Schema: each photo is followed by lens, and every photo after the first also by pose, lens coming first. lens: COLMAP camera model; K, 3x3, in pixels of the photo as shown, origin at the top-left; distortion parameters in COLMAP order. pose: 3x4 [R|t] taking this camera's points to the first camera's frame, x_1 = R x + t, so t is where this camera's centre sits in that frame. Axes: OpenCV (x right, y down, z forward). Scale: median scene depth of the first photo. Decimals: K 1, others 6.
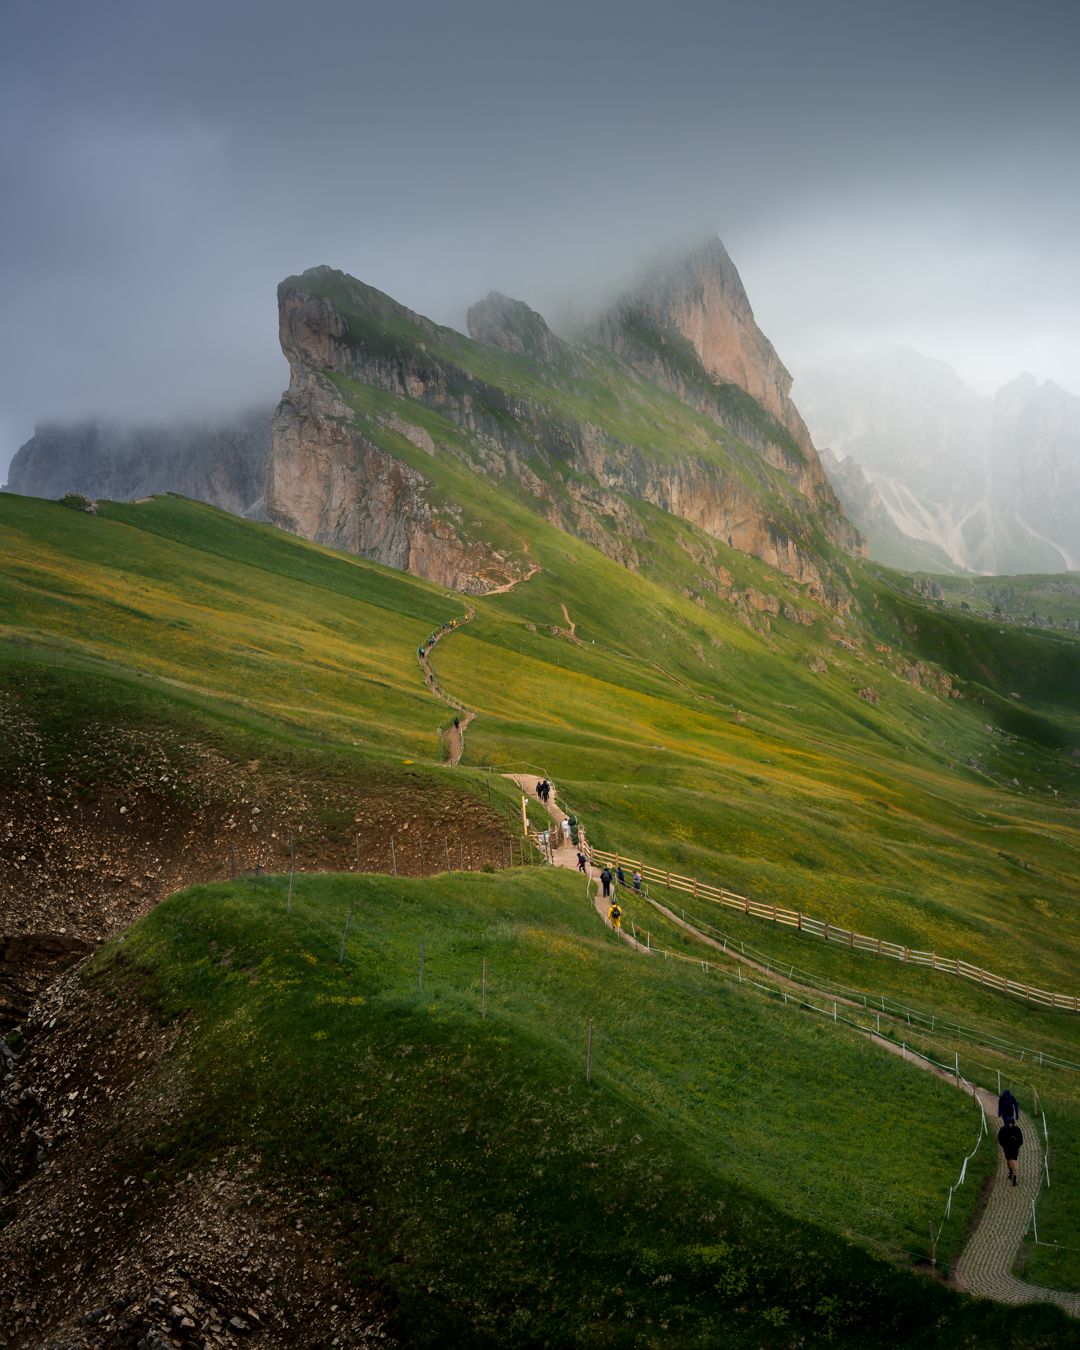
lens RADIAL K [[1700.8, 0, 632.0], [0, 1700.8, 716.3], [0, 0, 1]] dist [0.005062, 0.000000]
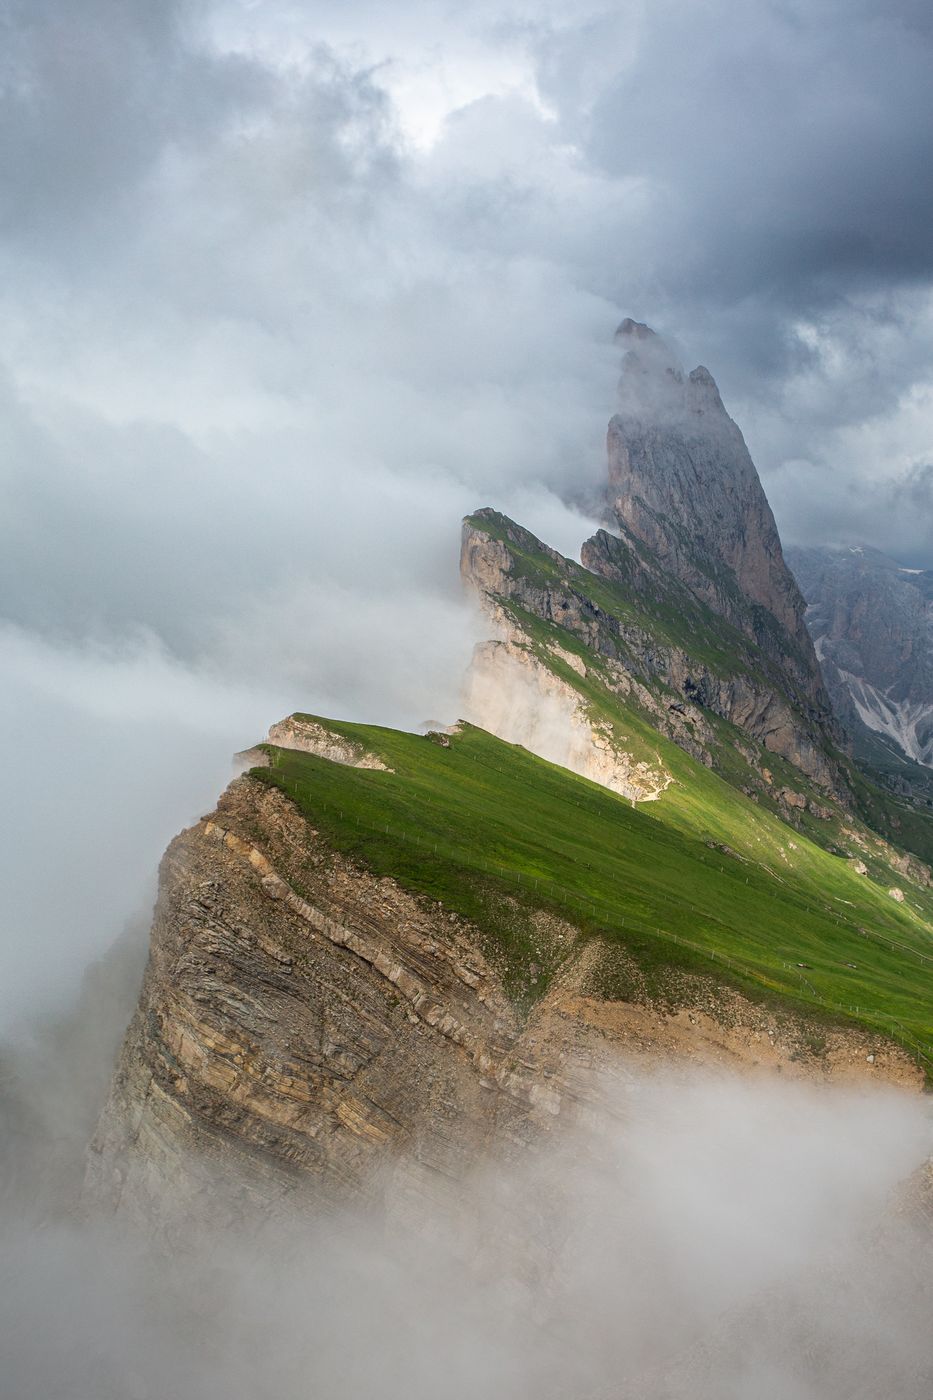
lens RADIAL K [[1573.6, 0, 448.8], [0, 1573.6, 740.7], [0, 0, 1]] dist [0.051058, 0.000000]
pose [[0.993343, 0.109272, -0.036450, -0.149742], [-0.110460, 0.993354, -0.032341, -0.045626], [0.032674, 0.036152, 0.998812, -0.203321]]
